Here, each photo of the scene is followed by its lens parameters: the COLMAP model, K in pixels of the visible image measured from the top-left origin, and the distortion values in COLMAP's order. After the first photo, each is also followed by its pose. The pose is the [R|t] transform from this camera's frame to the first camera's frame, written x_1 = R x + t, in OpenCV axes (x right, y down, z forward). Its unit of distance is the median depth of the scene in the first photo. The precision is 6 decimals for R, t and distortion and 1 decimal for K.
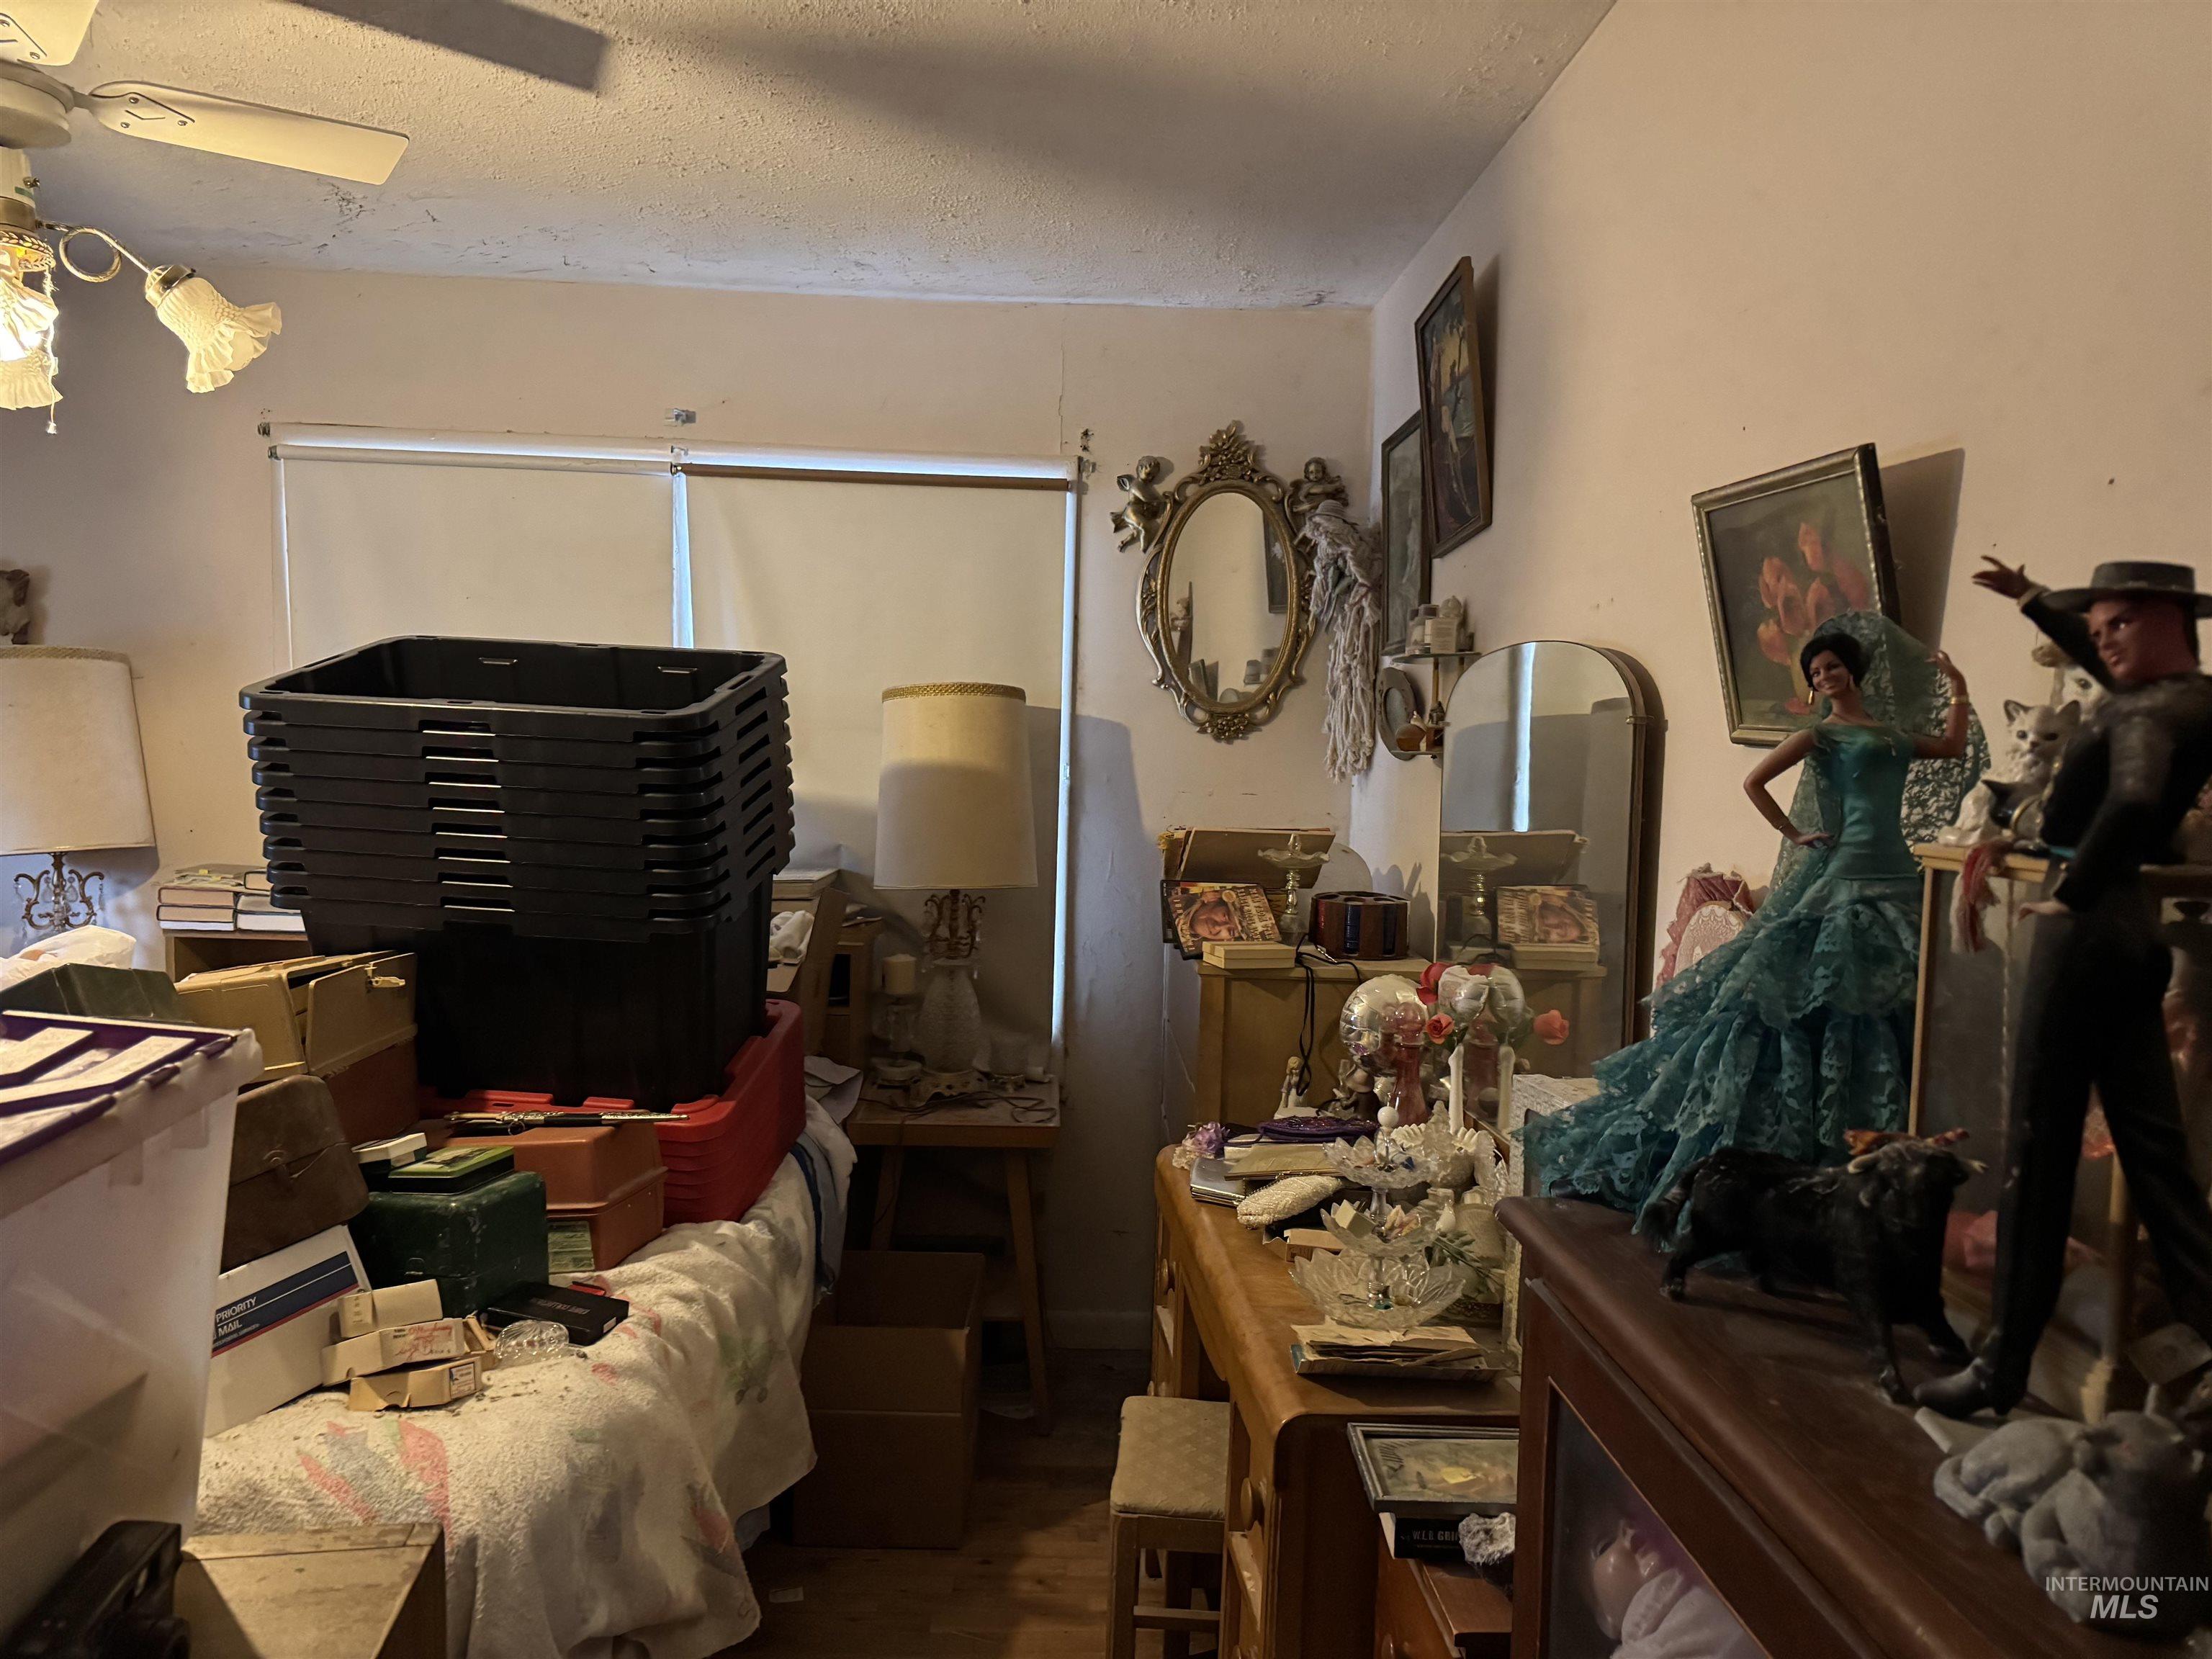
lens RADIAL K [[1518.7, 0, 1170.8], [0, 1518.7, 827.9], [0, 0, 1]] dist [0.000544, -0.078197]
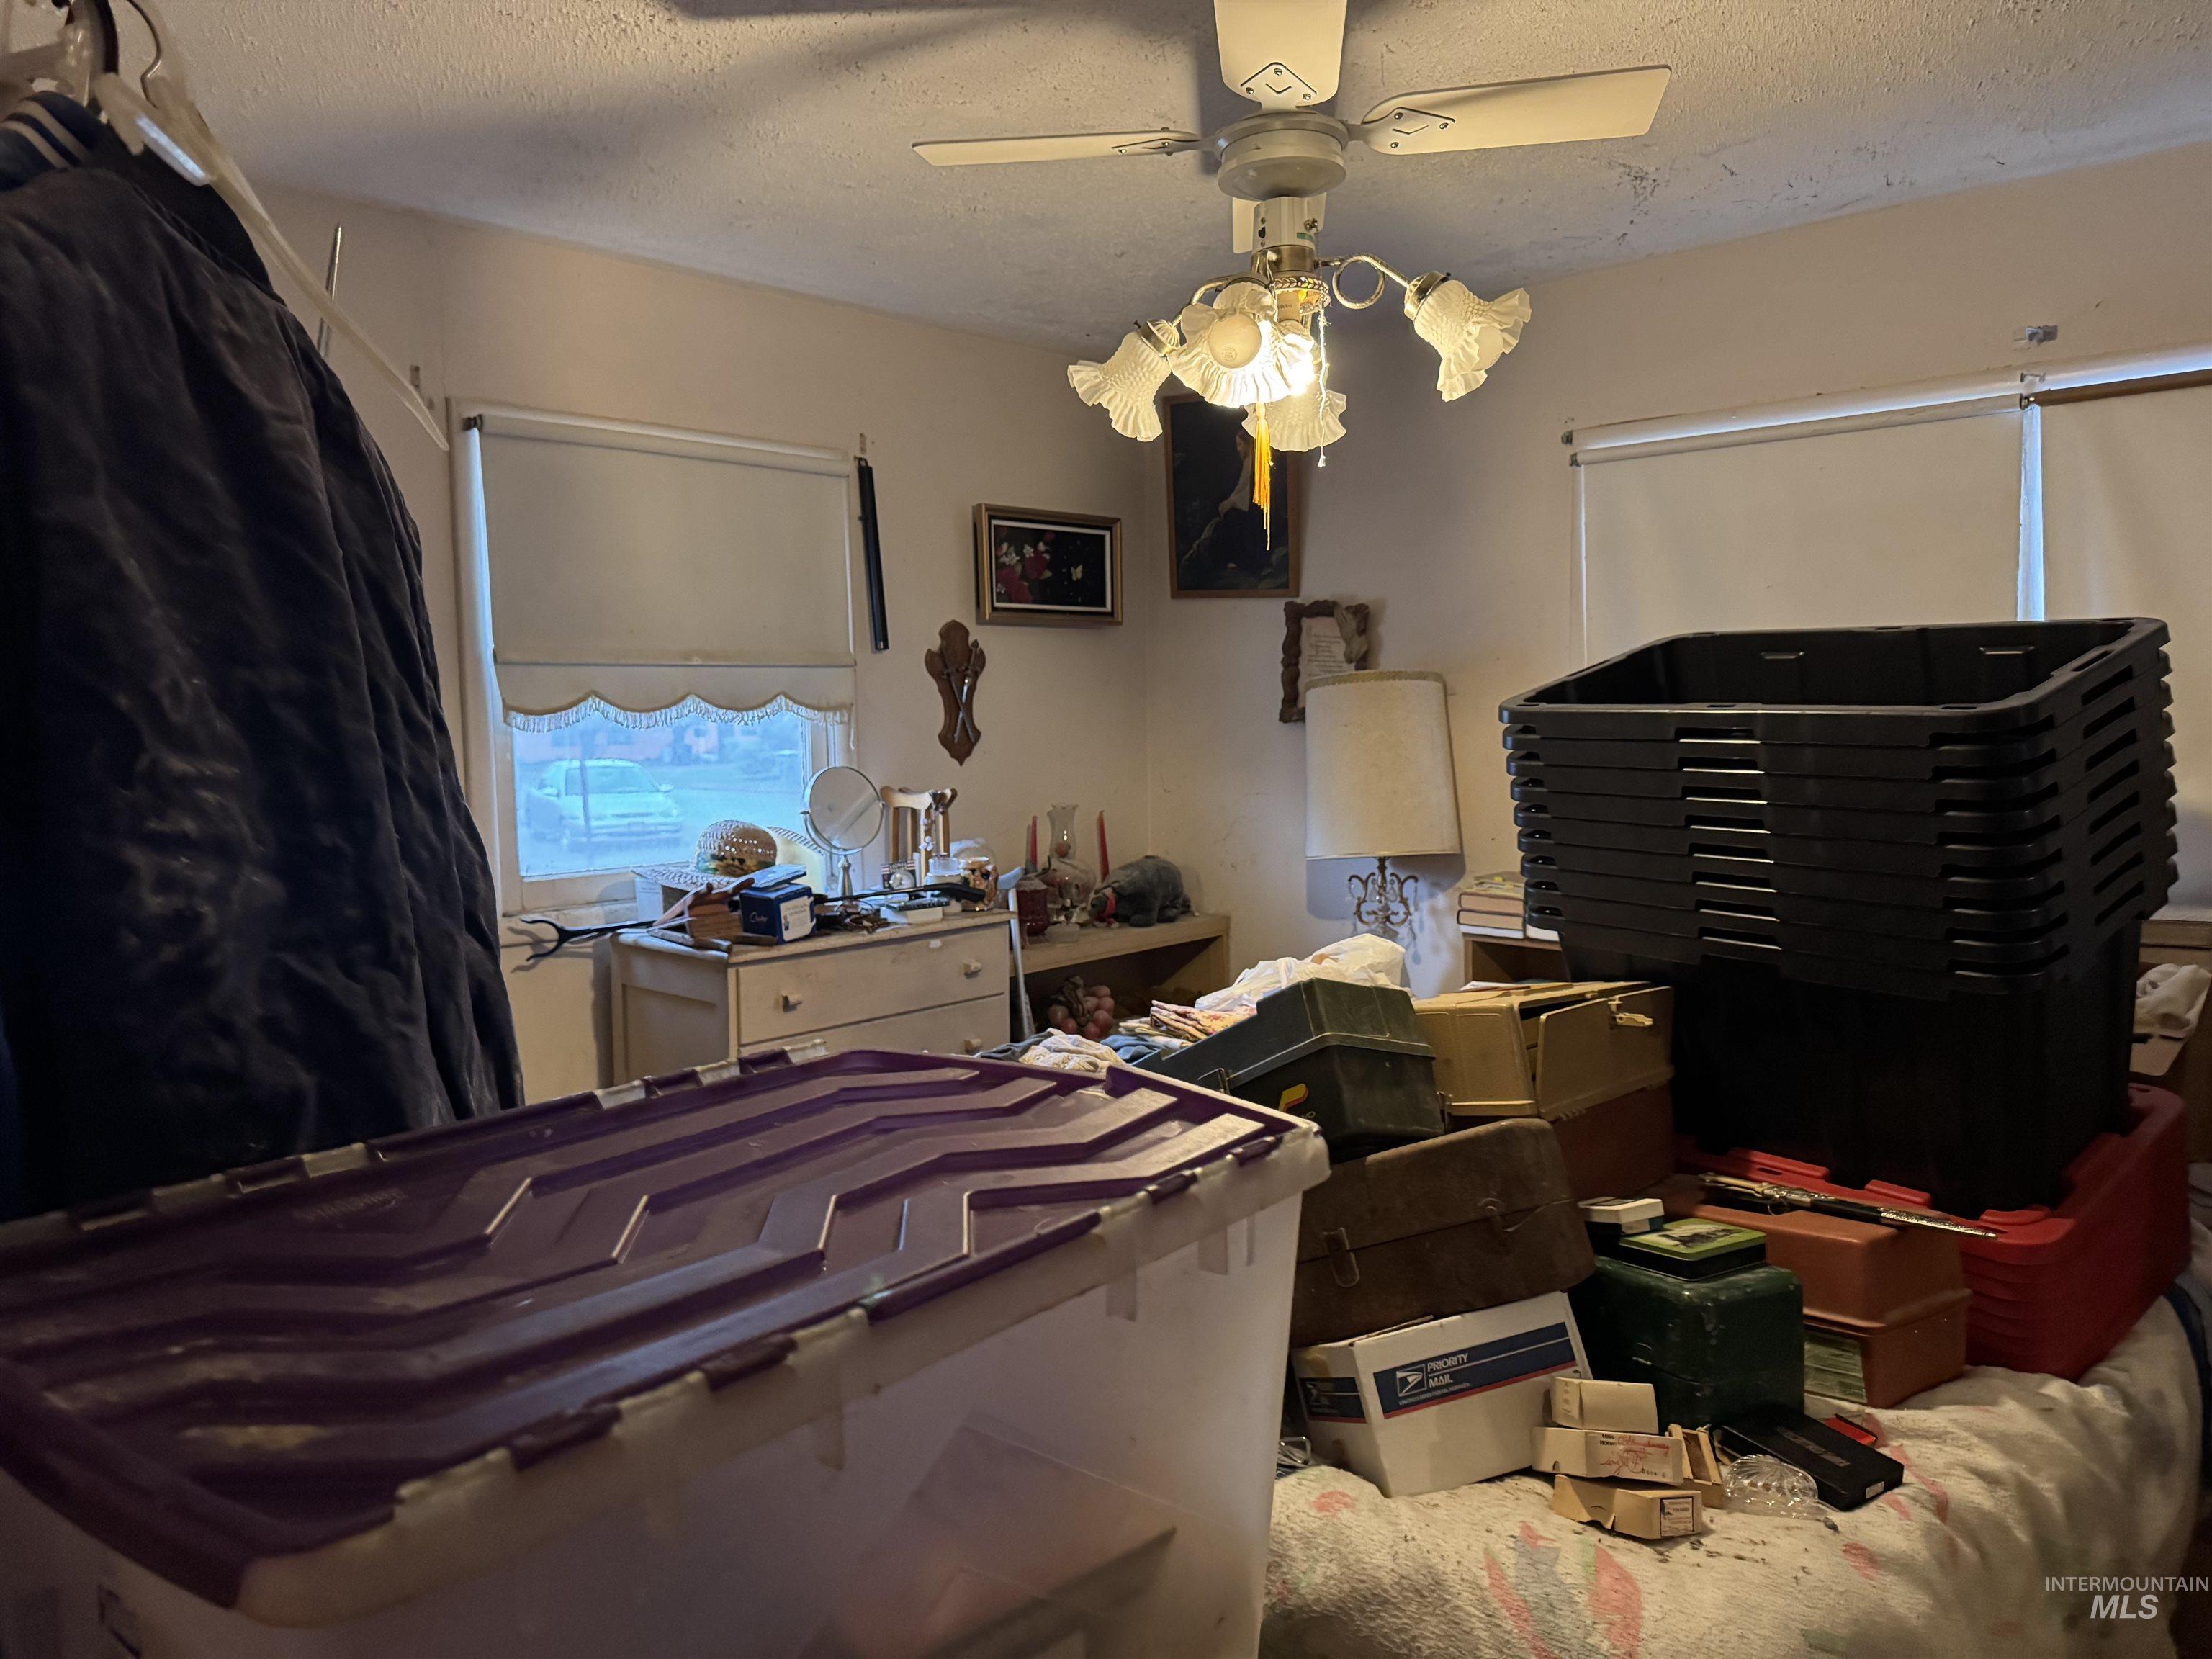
lens RADIAL K [[1587.2, 0, 1096.9], [0, 1587.2, 833.9], [0, 0, 1]] dist [0.036072, -0.037981]
pose [[0.658540, 0.014079, -0.752414, -0.014648], [-0.012229, 0.999893, 0.008006, -0.012826], [0.752447, 0.003929, 0.658641, 0.131624]]
